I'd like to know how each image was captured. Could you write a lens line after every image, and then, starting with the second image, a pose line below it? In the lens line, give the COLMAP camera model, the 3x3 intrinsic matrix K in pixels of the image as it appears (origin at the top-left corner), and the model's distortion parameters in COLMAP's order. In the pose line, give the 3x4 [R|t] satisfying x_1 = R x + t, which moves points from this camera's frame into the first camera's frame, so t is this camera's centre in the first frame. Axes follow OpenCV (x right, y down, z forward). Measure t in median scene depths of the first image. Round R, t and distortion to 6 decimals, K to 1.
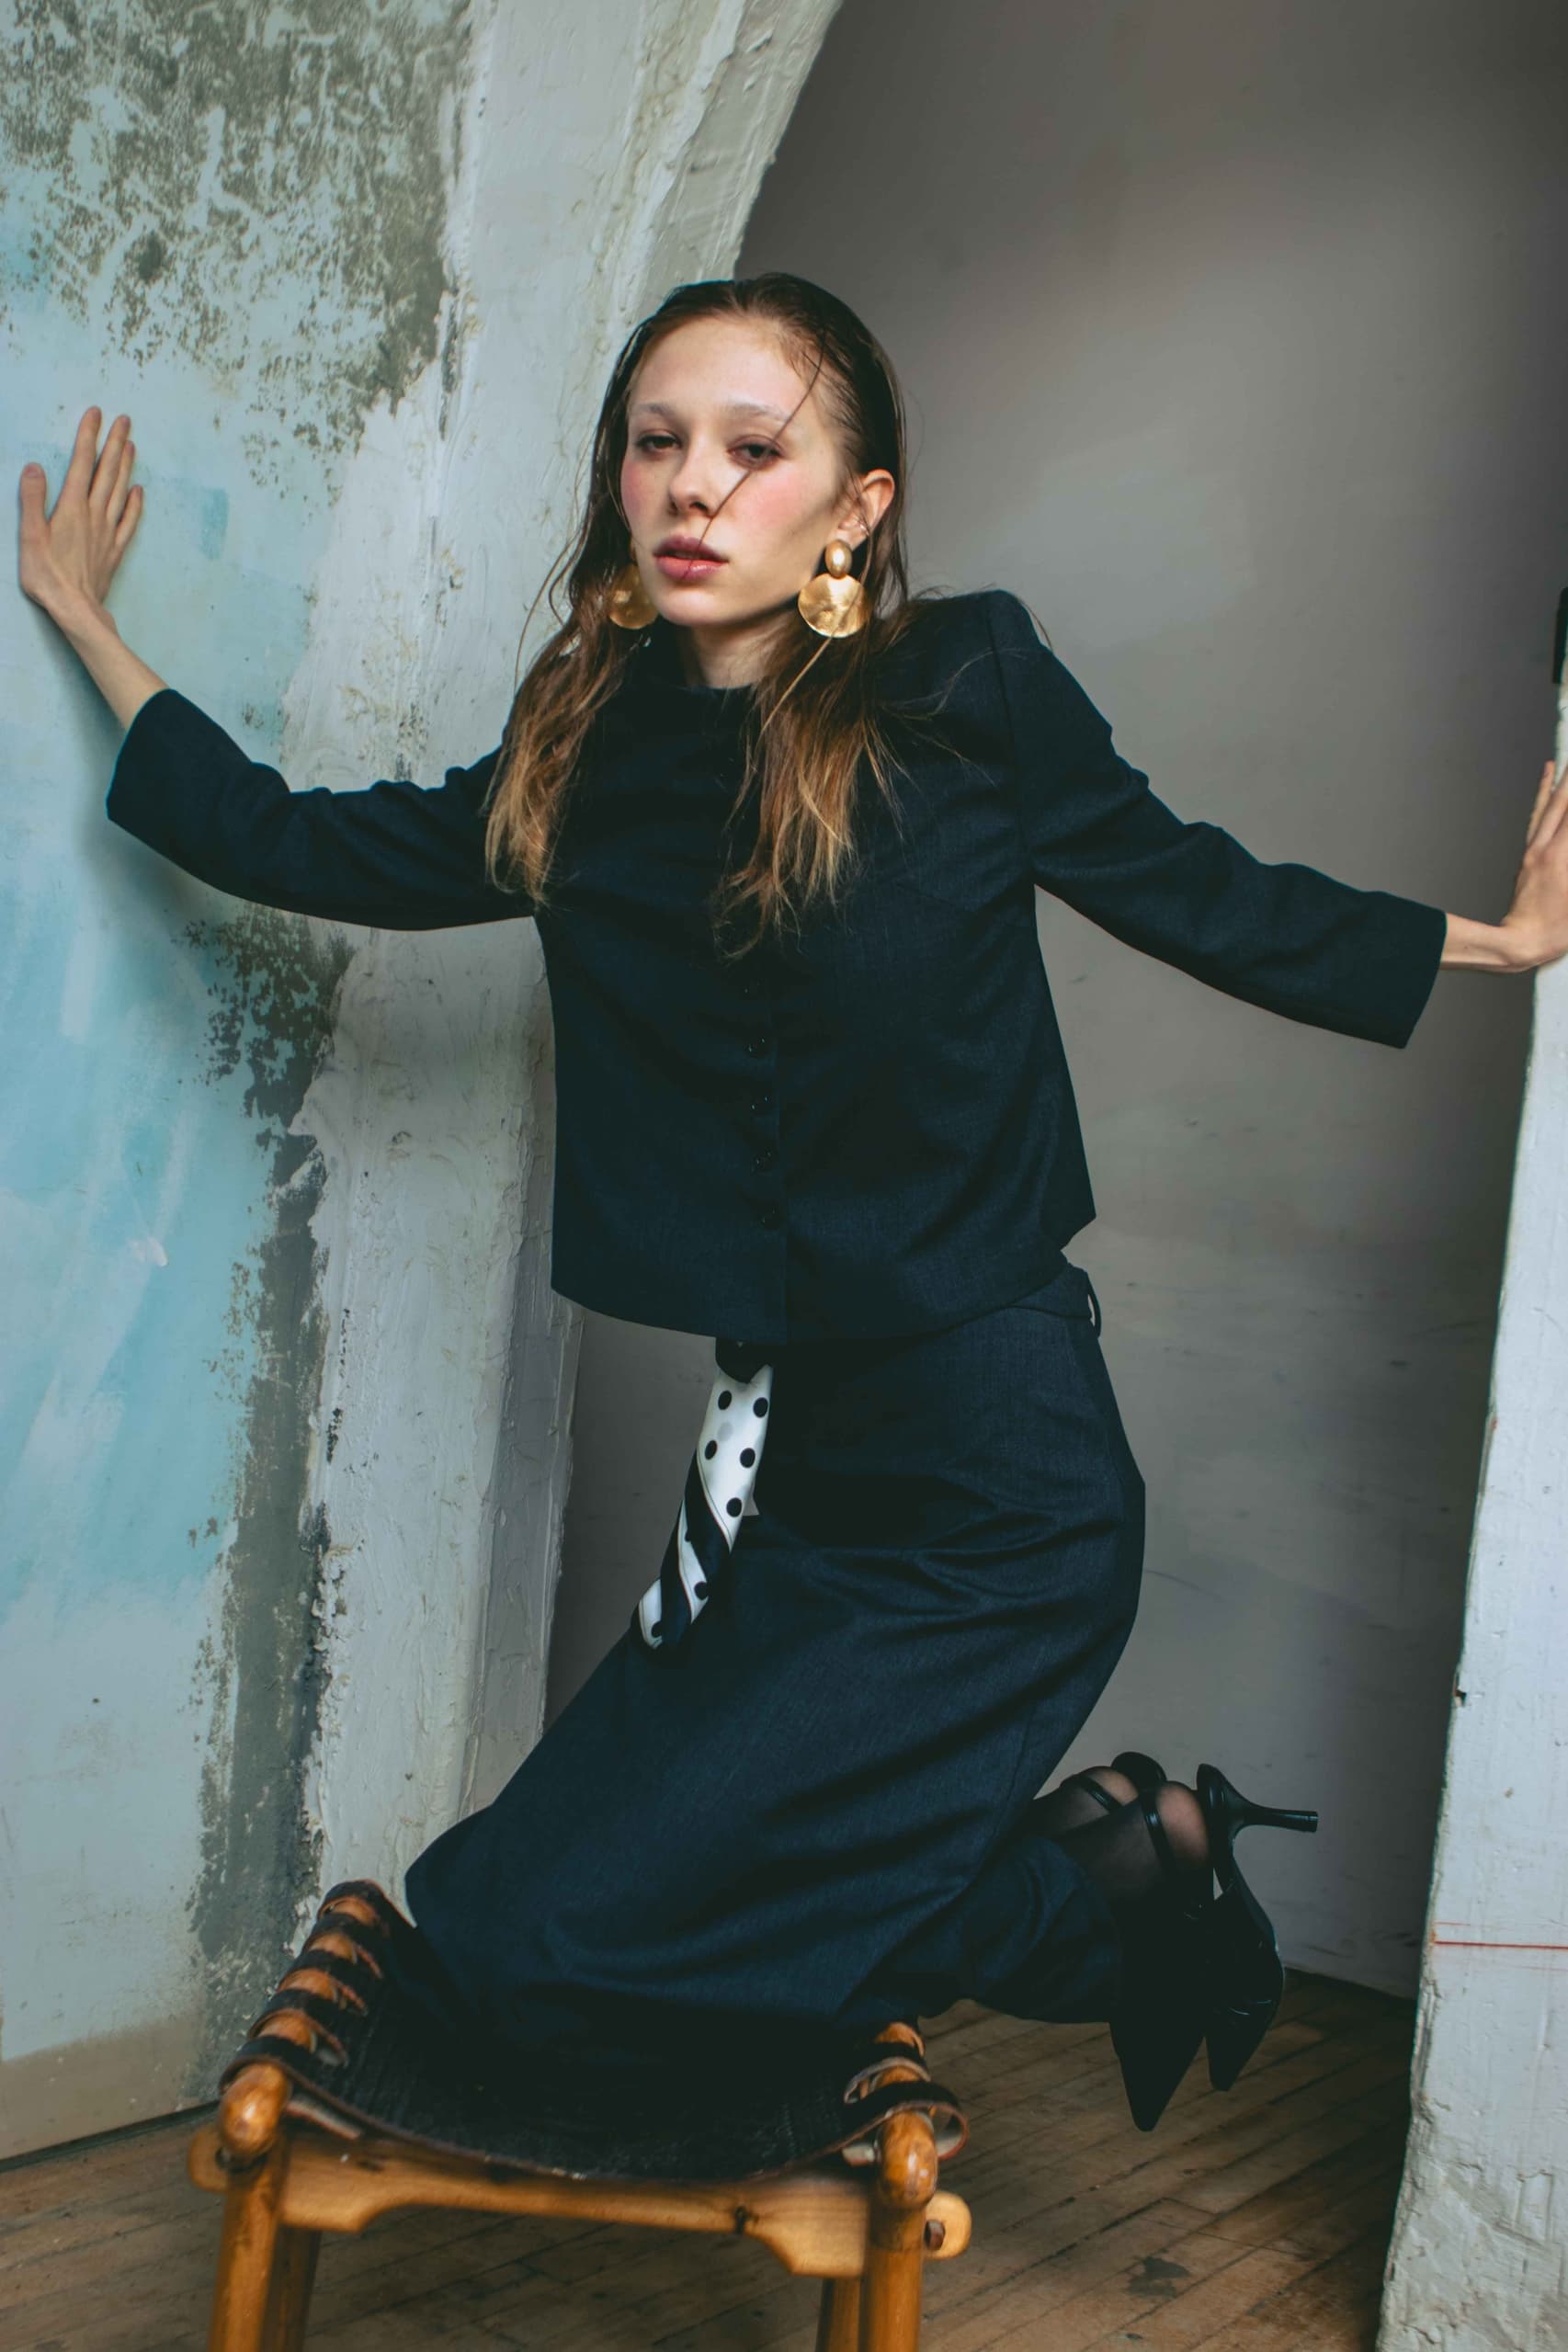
lens RADIAL K [[2592.7, 0, 784.0], [0, 2592.7, 1176.0], [0, 0, 1]] dist [-0.116764, 0.093303]
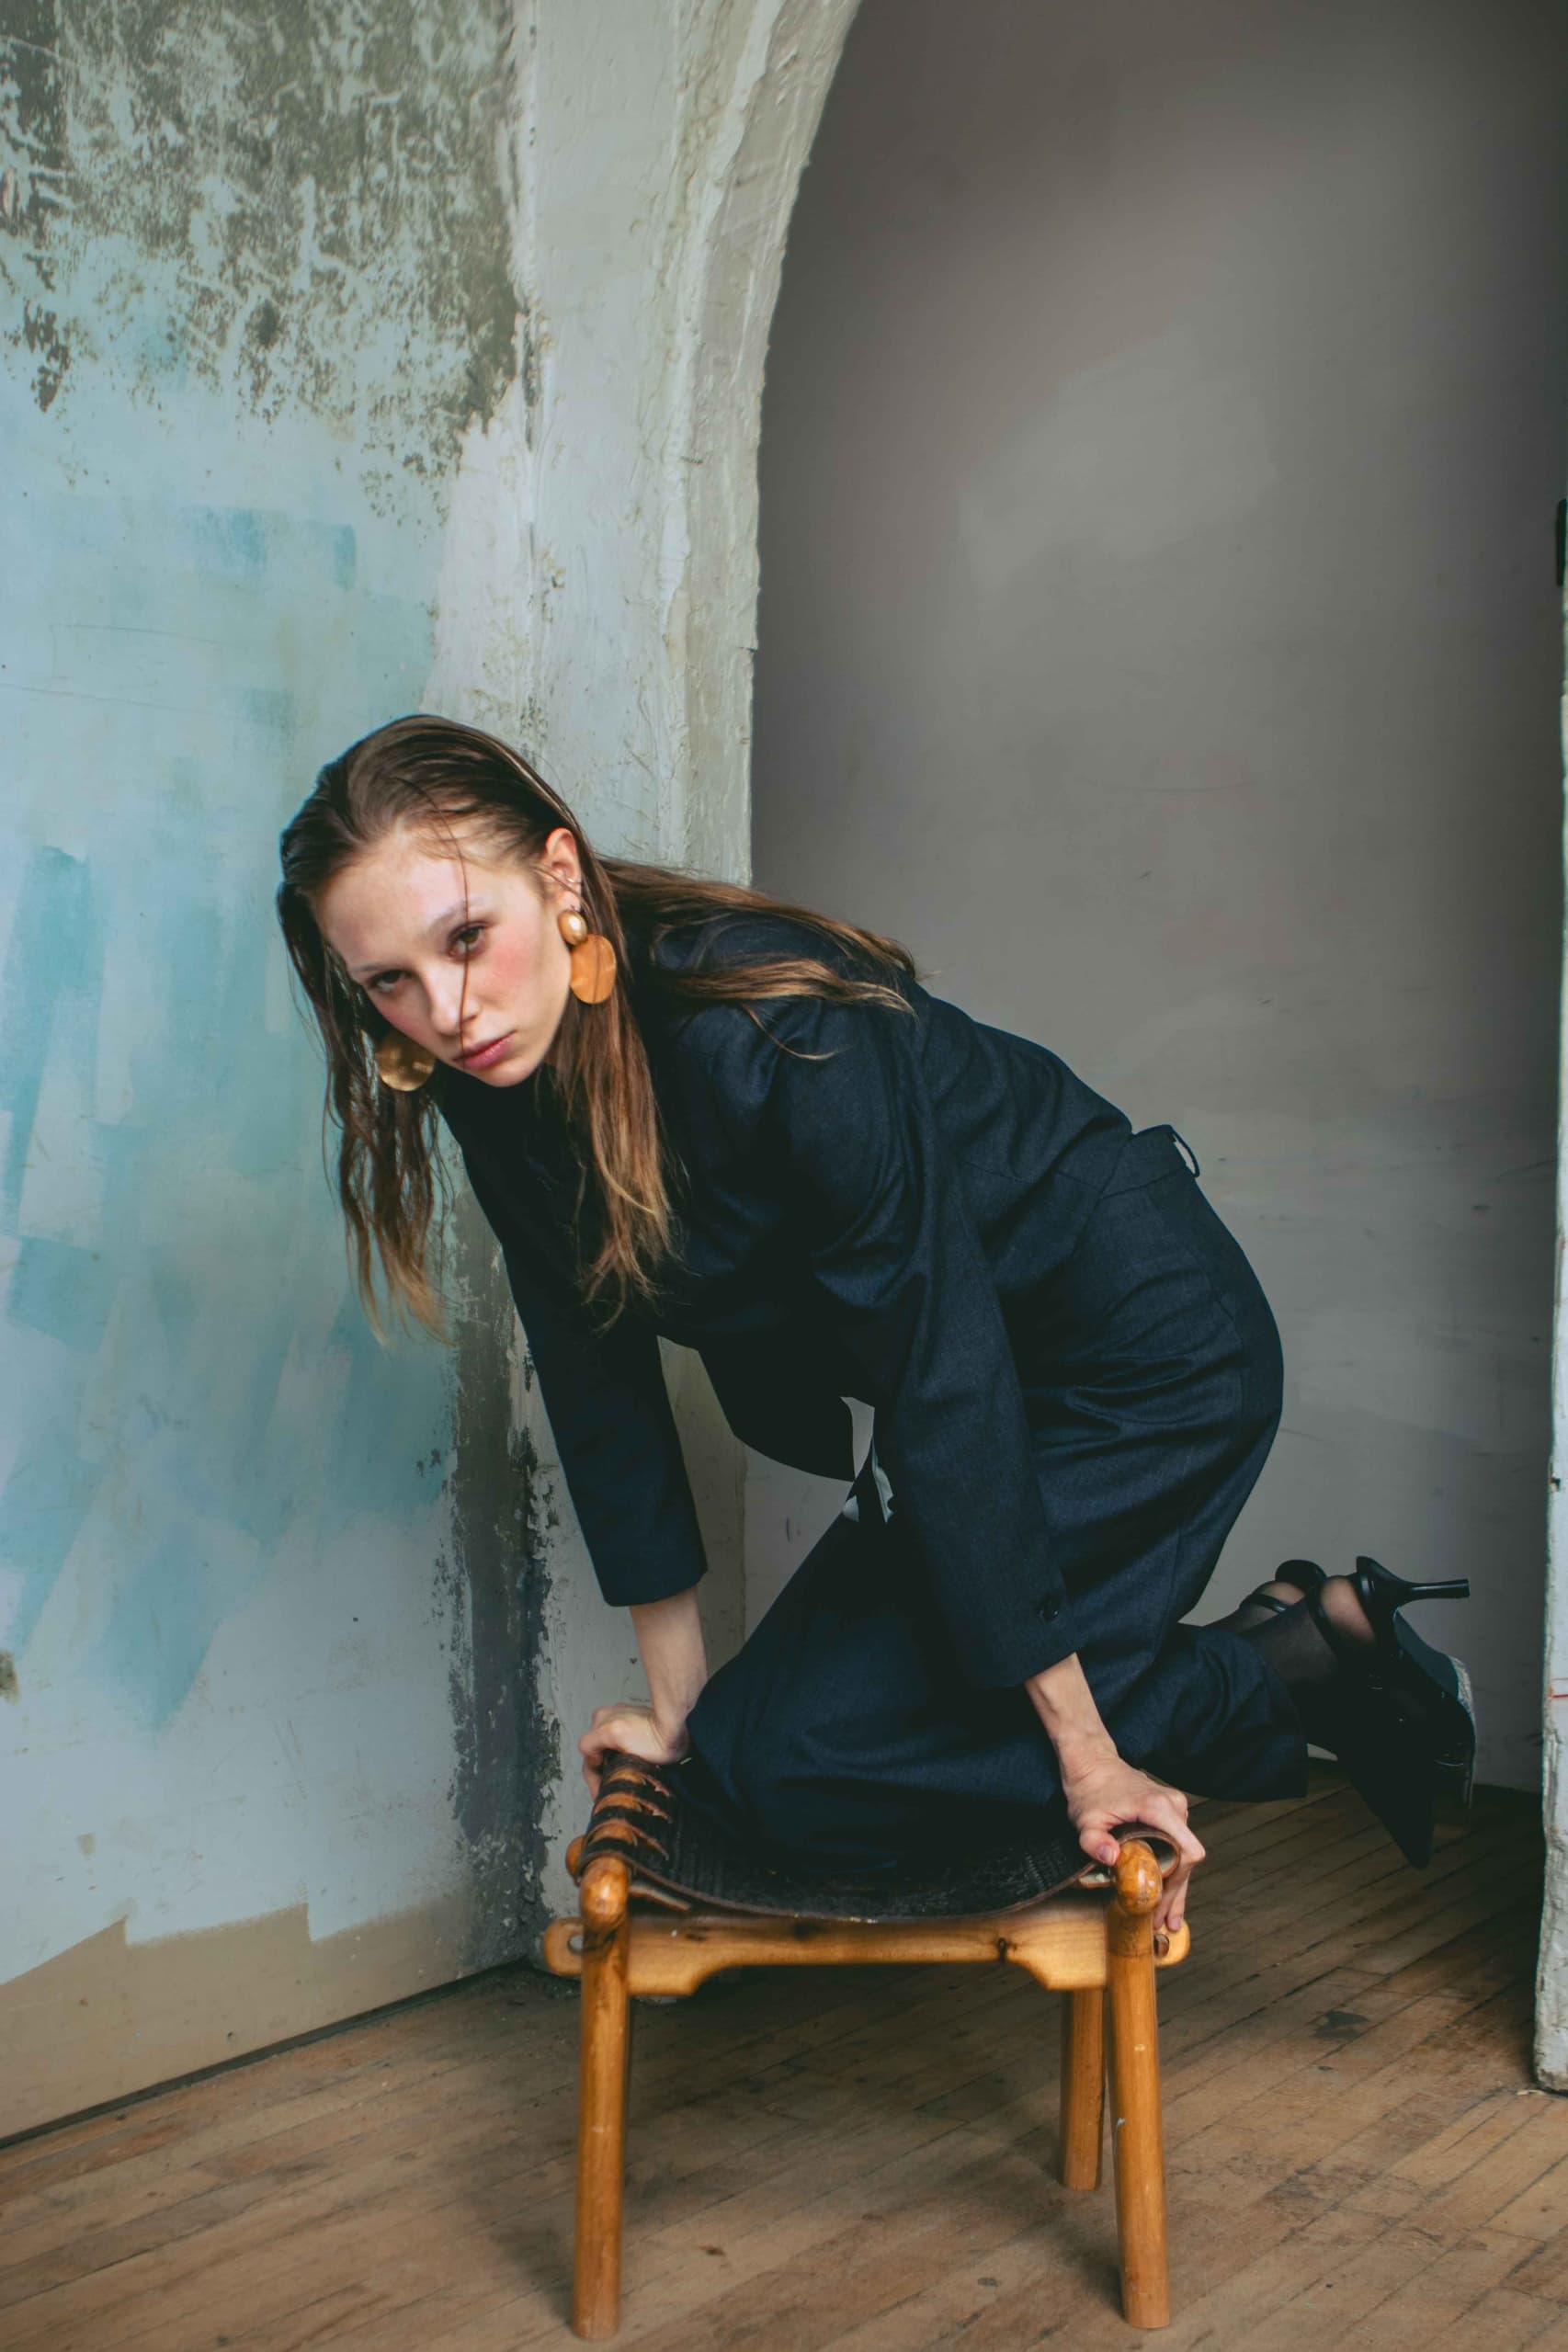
lens RADIAL K [[2798.0, 0, 849.2], [0, 2798.0, 1269.7], [0, 0, 1]] dist [-0.121611, 0.098741]
pose [[0.994718, -0.102419, 0.006857, -0.043834], [0.101760, 0.992676, 0.065106, -0.004864], [-0.013475, -0.064064, 0.997855, -0.203907]]
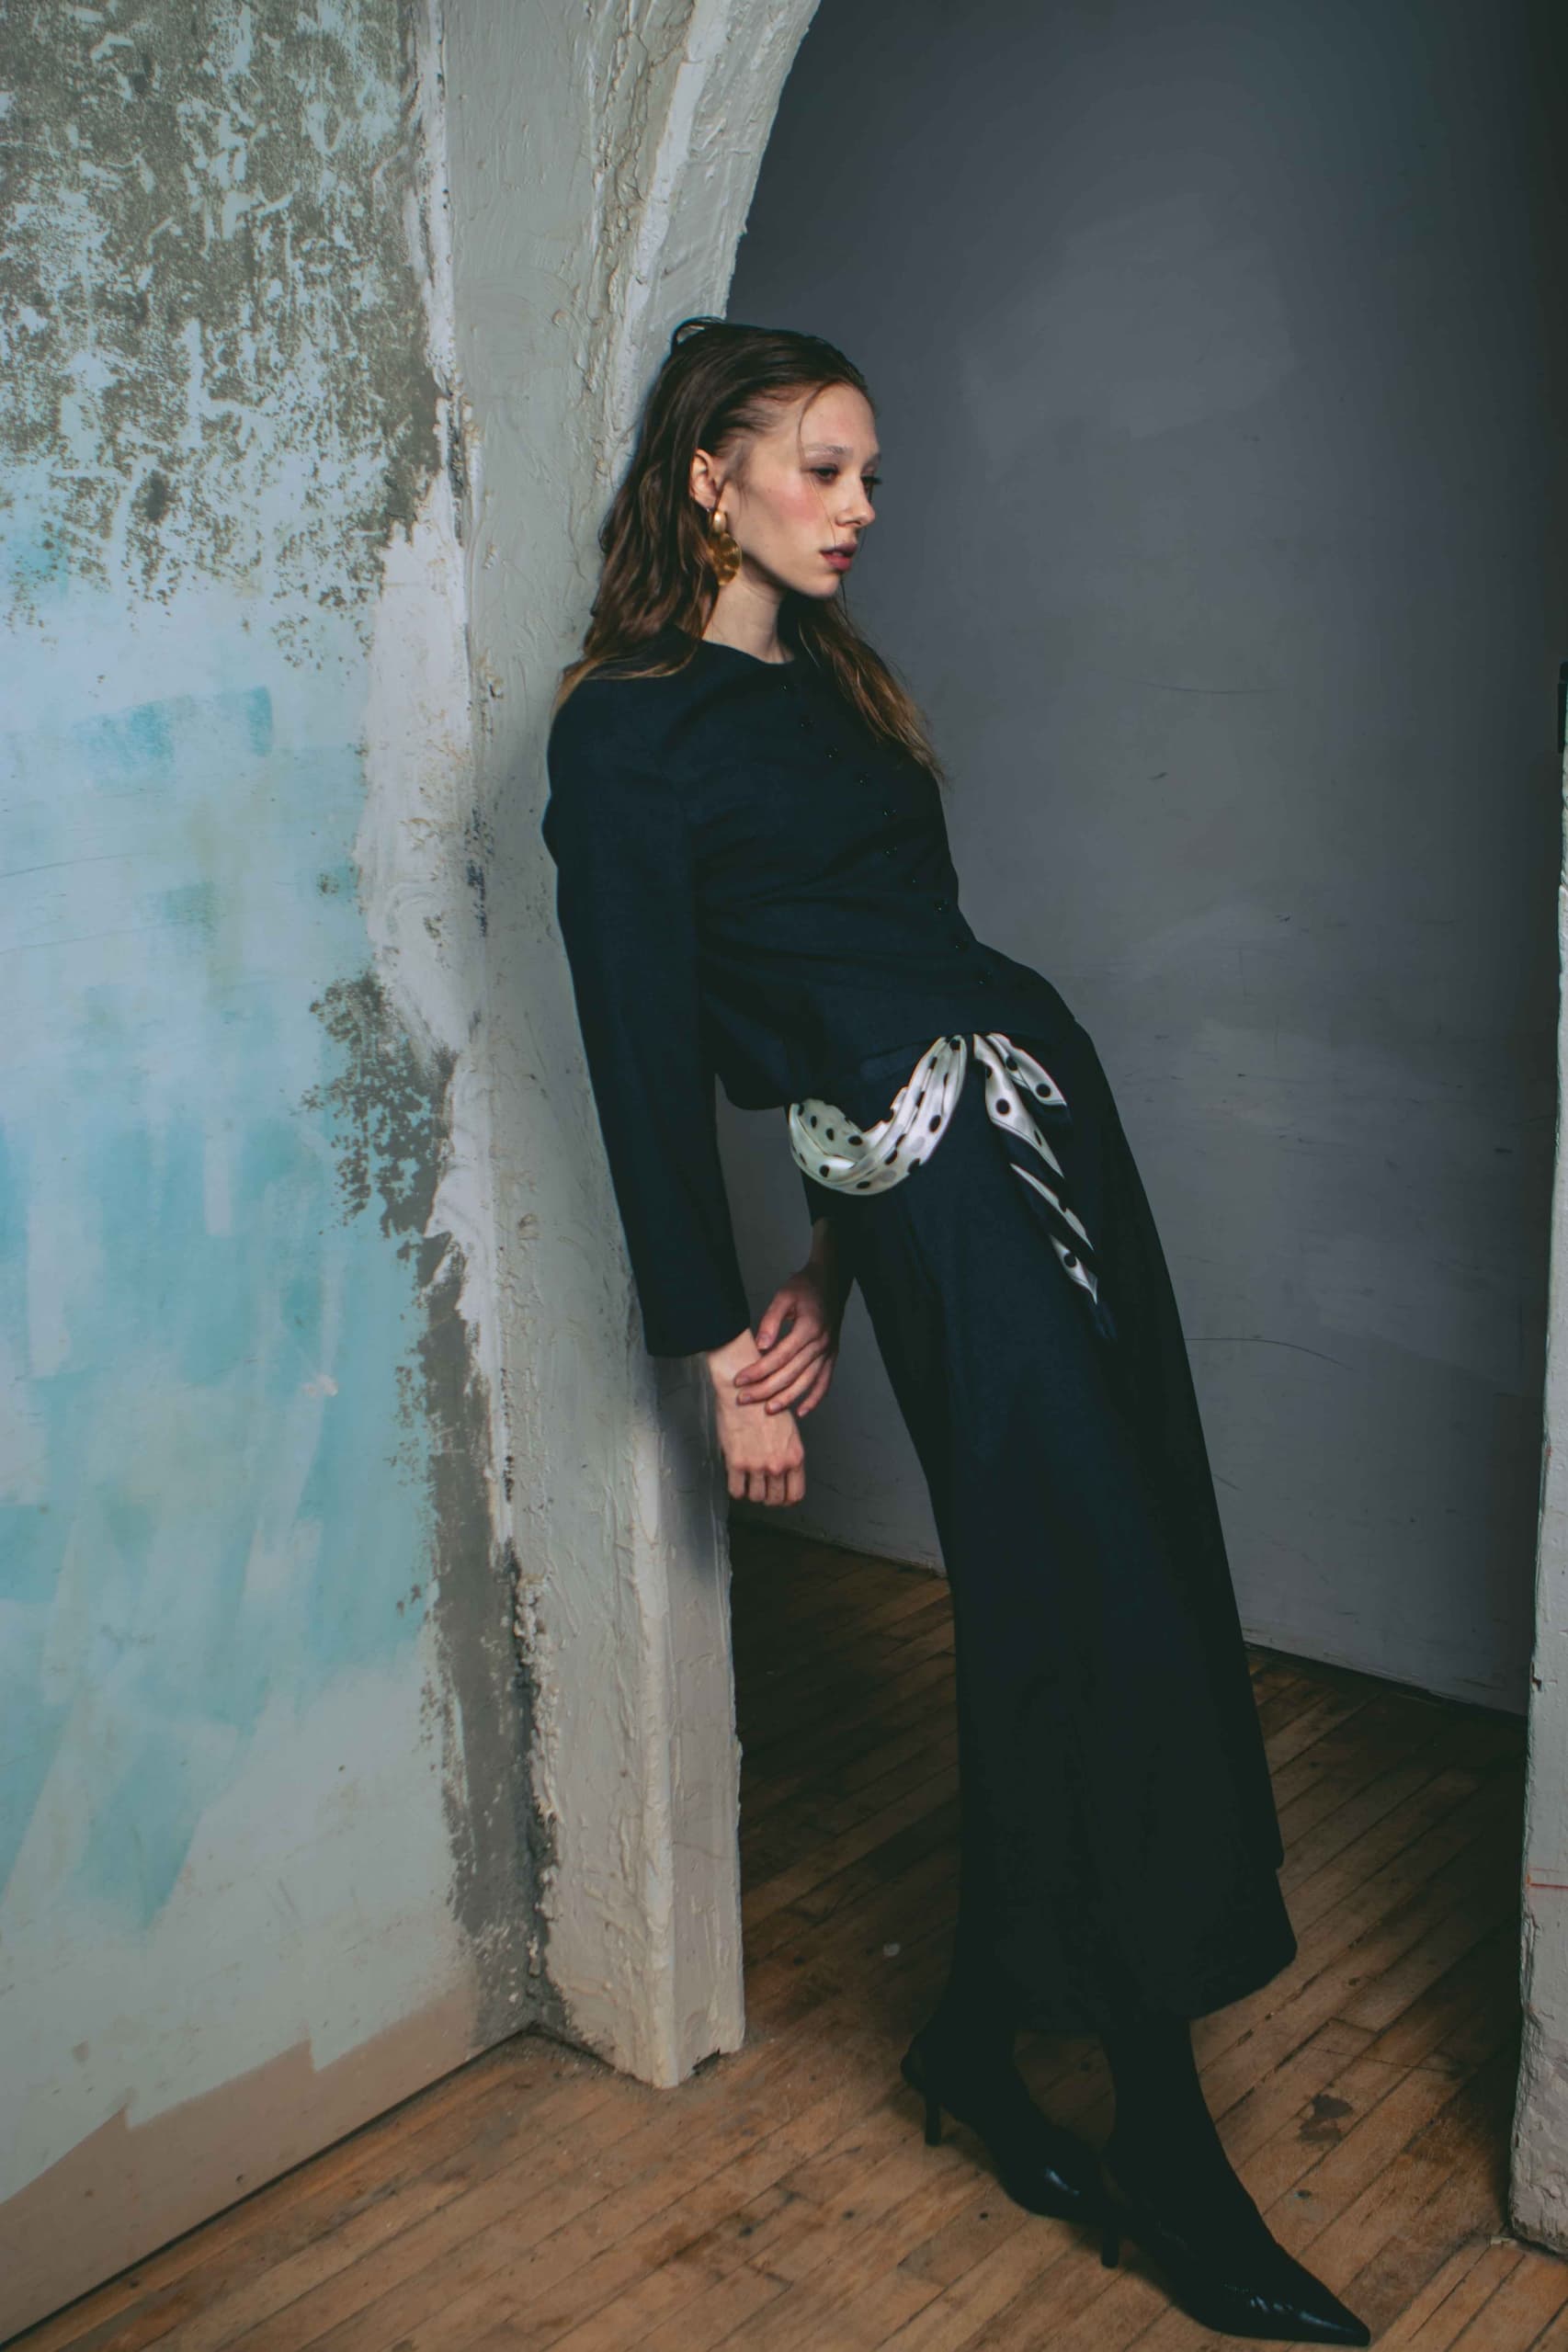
lens RADIAL K [[2745.8, 0, 844.6], [0, 2745.8, 1107.3], [0, 0, 1]] dist [-0.125994, 0.098940]
pose [[0.991242, -0.122348, -0.049703, 0.045811], [0.130142, 0.968922, 0.210367, -0.290611], [0.022421, -0.214993, 0.976358, -0.101876]]
